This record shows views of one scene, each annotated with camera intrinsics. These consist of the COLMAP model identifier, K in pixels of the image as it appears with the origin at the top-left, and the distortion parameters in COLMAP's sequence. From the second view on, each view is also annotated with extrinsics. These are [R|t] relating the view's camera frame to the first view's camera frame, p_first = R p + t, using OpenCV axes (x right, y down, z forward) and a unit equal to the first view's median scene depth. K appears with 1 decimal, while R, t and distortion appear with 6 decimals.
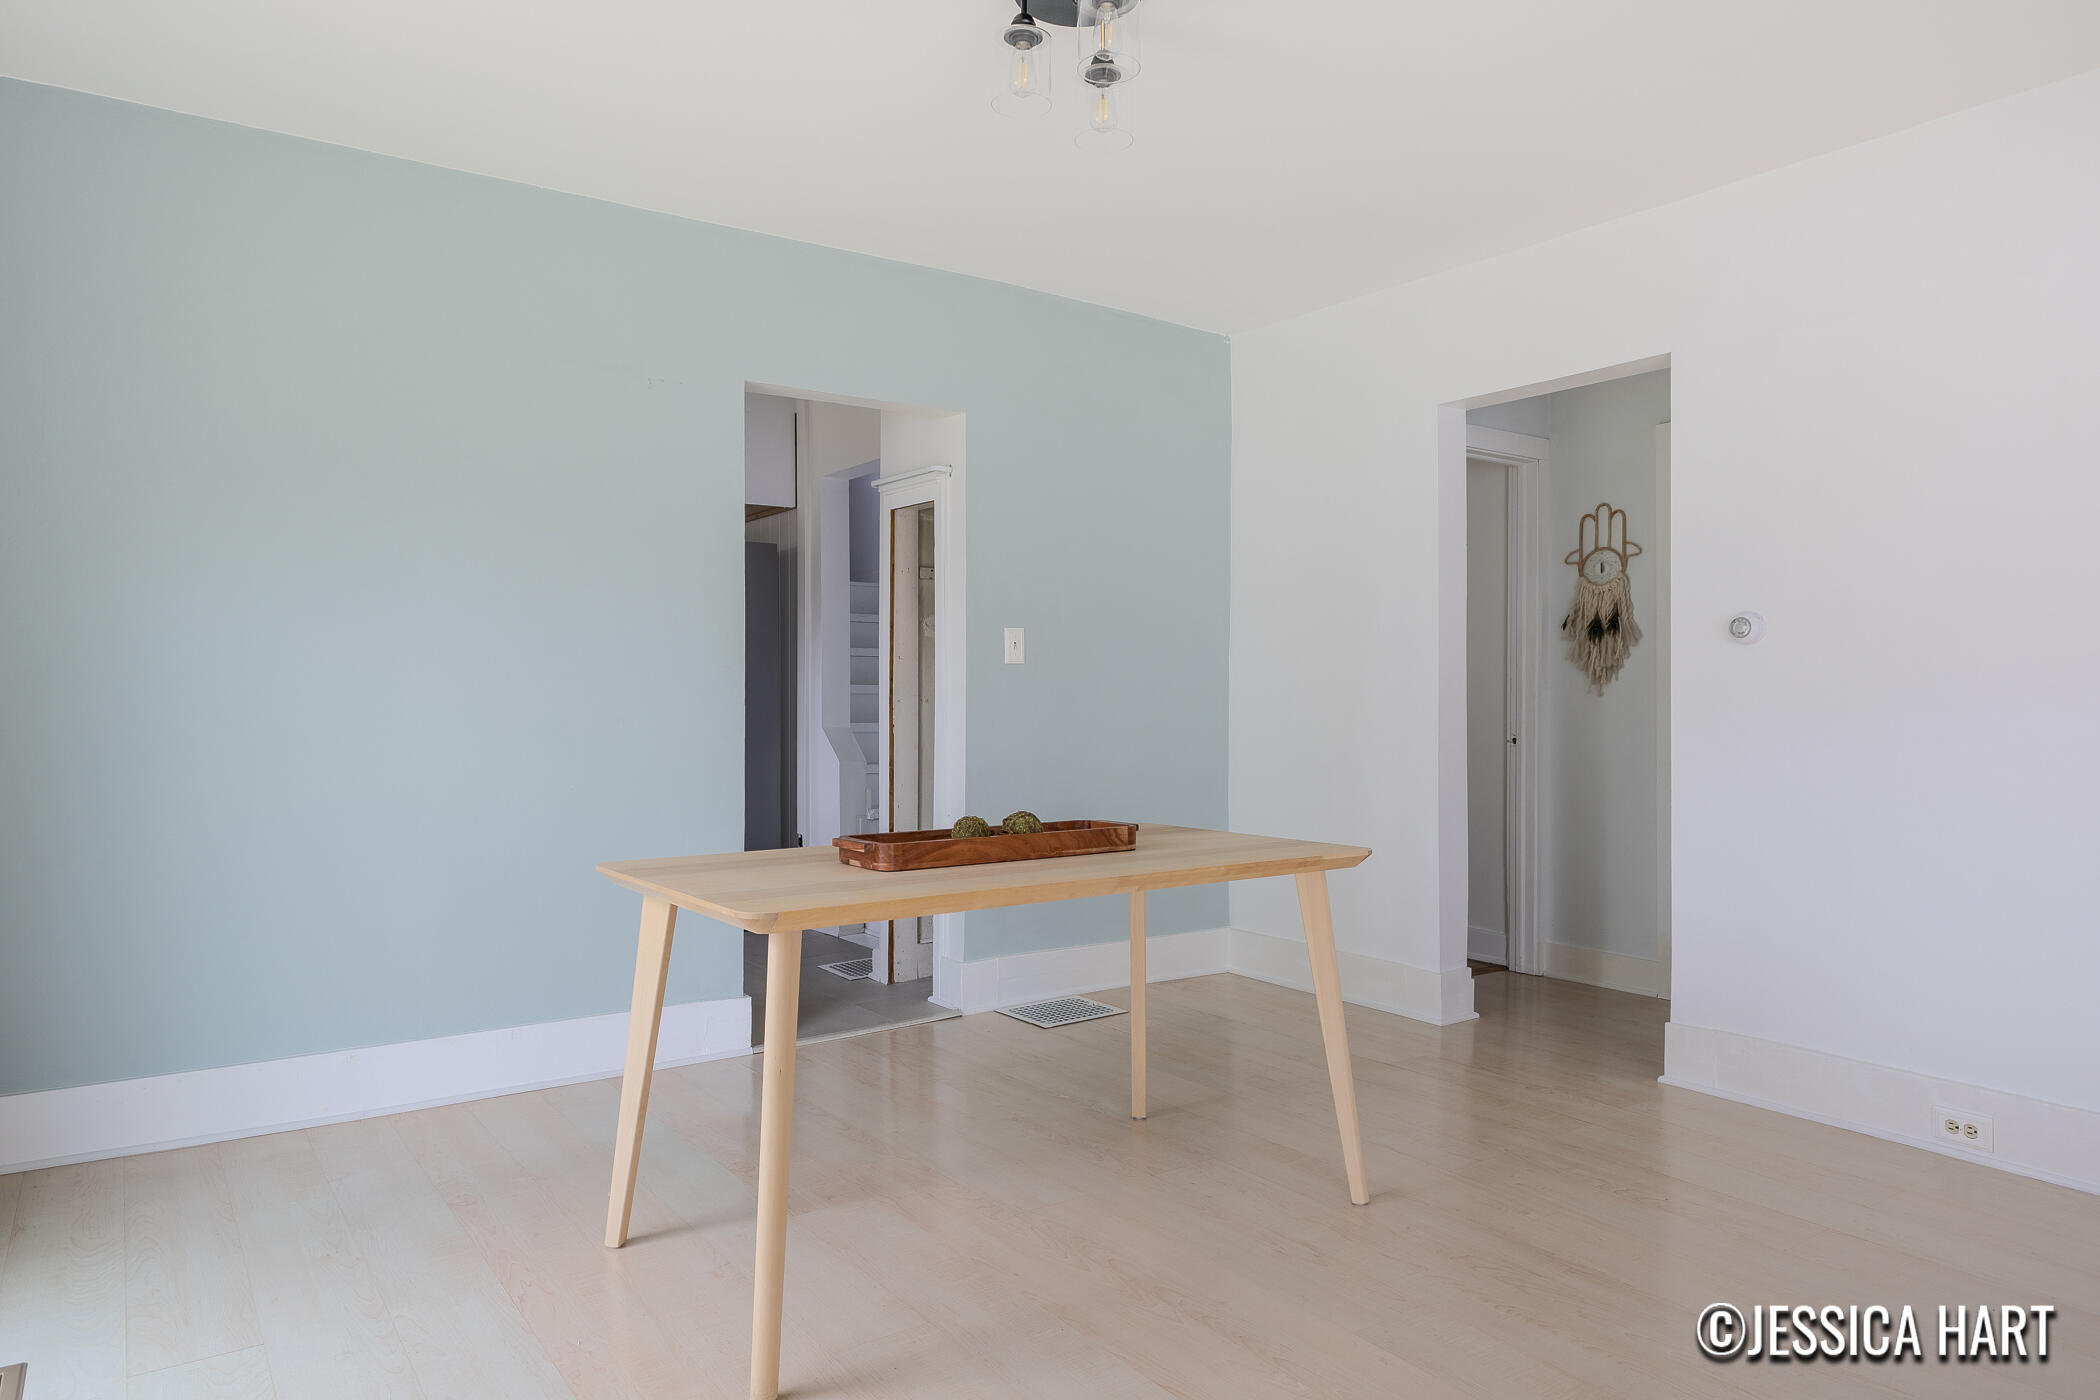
lens RADIAL K [[1321.6, 0, 1051.6], [0, 1321.6, 673.1], [0, 0, 1]] dist [-0.000690, -0.000435]
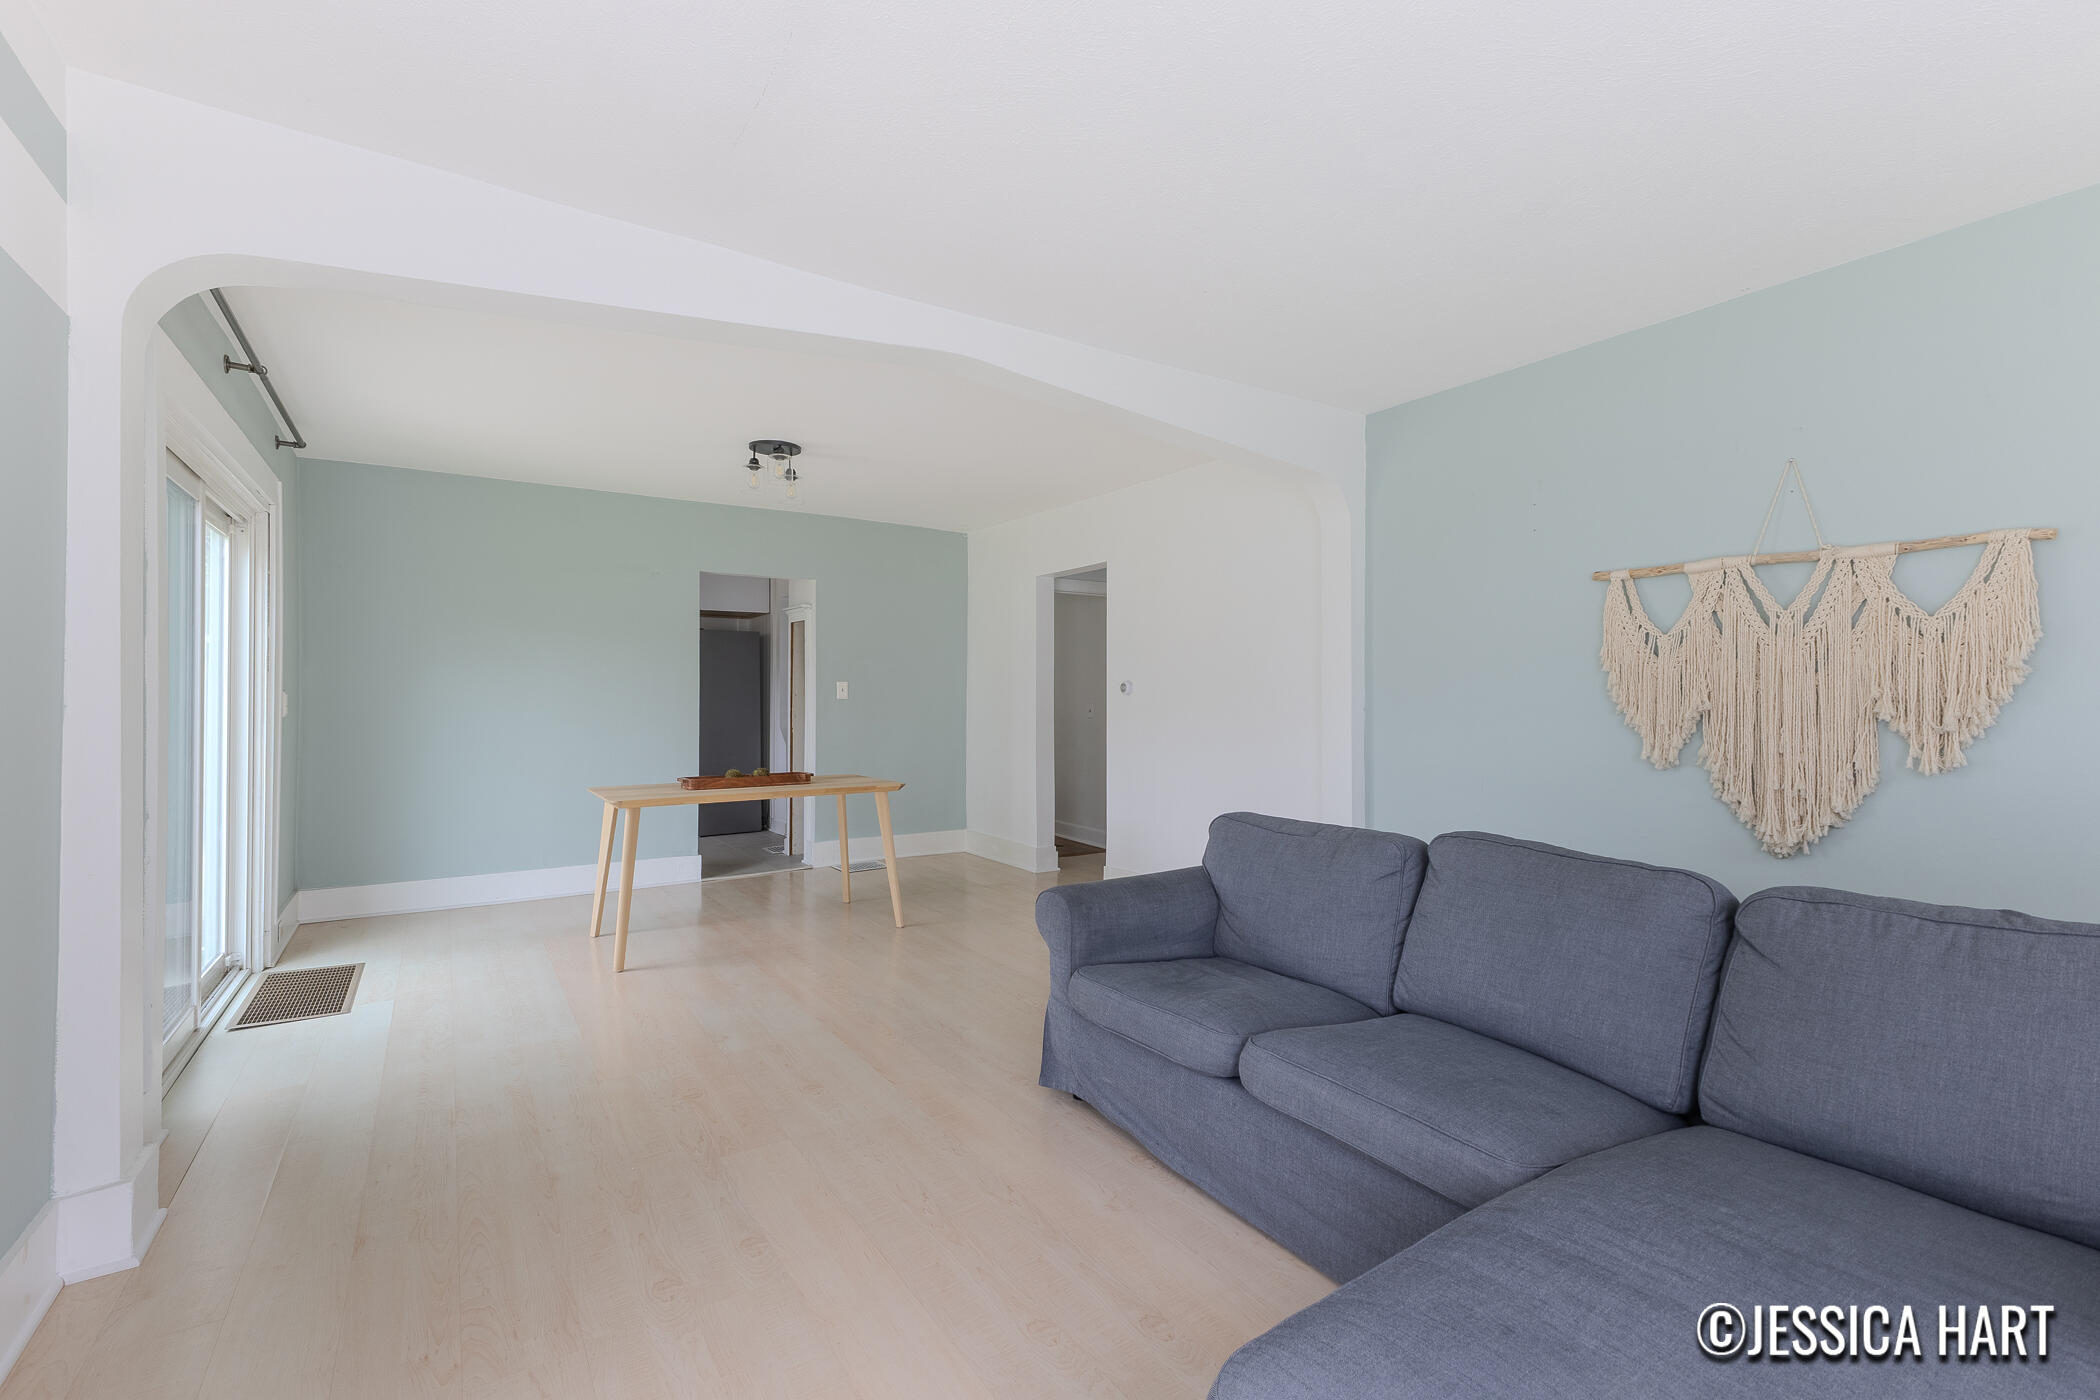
lens RADIAL K [[922.4, 0, 1049.6], [0, 922.4, 673.1], [0, 0, 1]] dist [0.000253, -0.000032]
pose [[0.999535, -0.004029, -0.030225, 0.348736], [0.003868, 0.999978, -0.005375, -0.039868], [0.030246, 0.005255, 0.999529, -0.442156]]
